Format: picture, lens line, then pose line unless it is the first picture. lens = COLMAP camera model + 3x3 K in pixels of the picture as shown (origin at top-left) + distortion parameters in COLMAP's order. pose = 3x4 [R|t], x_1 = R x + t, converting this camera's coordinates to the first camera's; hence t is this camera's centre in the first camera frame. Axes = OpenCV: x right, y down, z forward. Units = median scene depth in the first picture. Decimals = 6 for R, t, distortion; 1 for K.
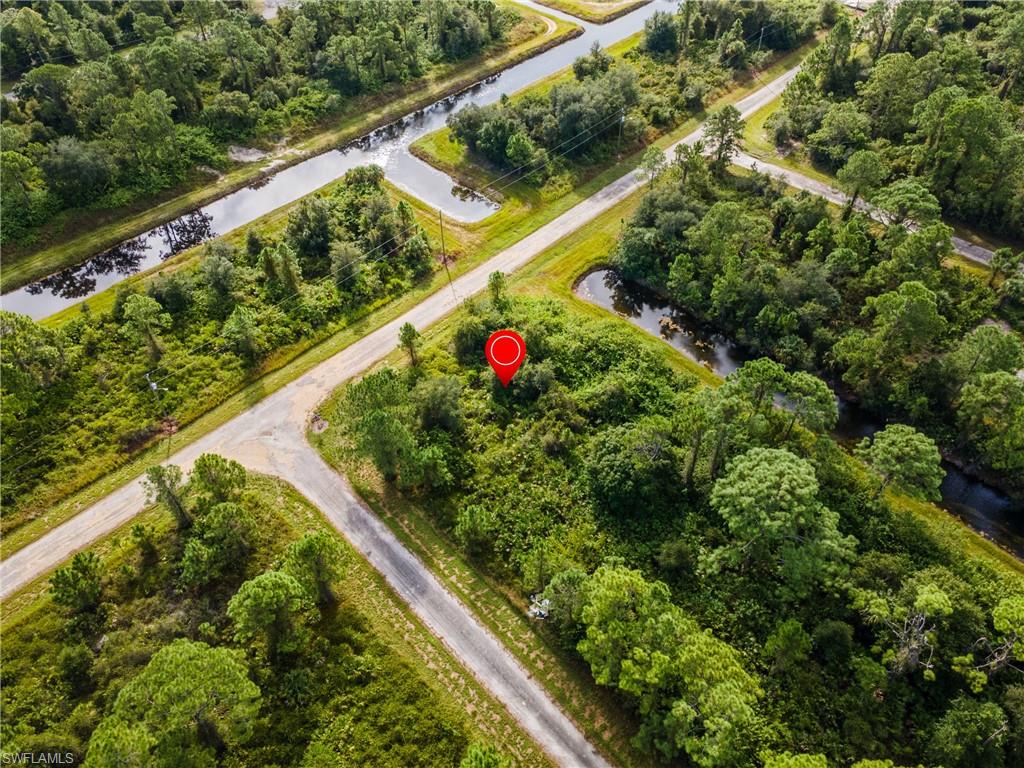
lens RADIAL K [[747.3, 0, 509.1], [0, 747.3, 389.5], [0, 0, 1]] dist [0.041106, -0.003674]
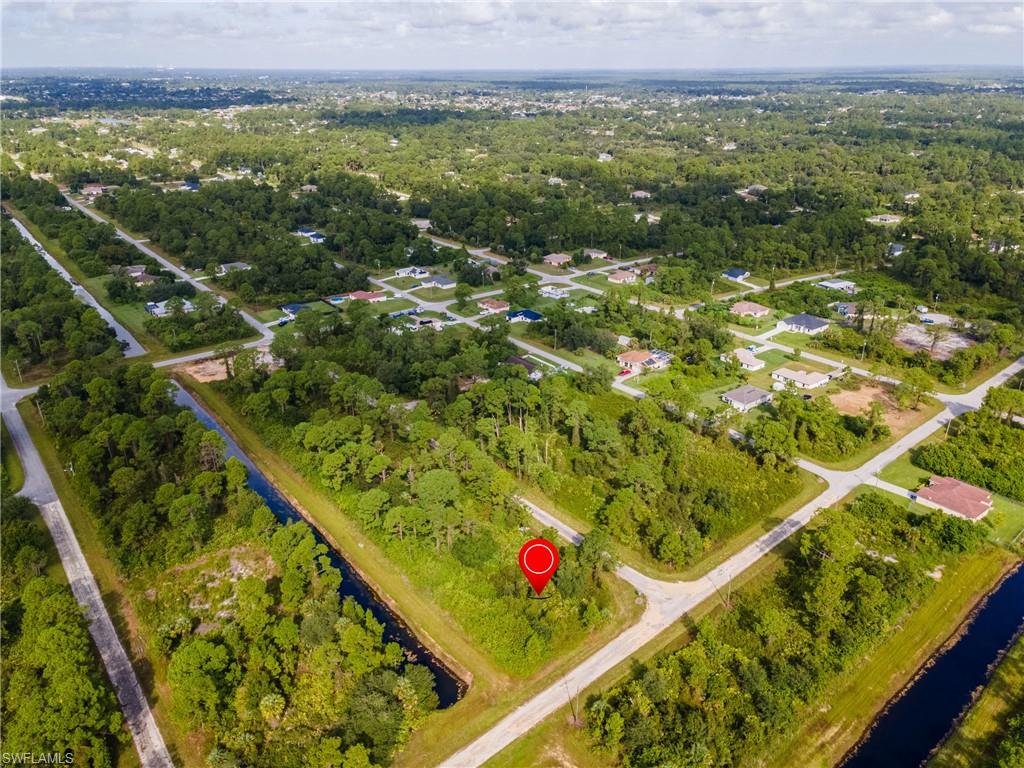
lens RADIAL K [[747.3, 0, 509.5], [0, 747.3, 382.7], [0, 0, 1]] dist [0.041106, -0.003674]
pose [[-0.995998, -0.019380, 0.087254, -0.078468], [0.073772, 0.372904, 0.924932, -1.488250], [-0.050462, 0.927667, -0.369982, 0.997118]]
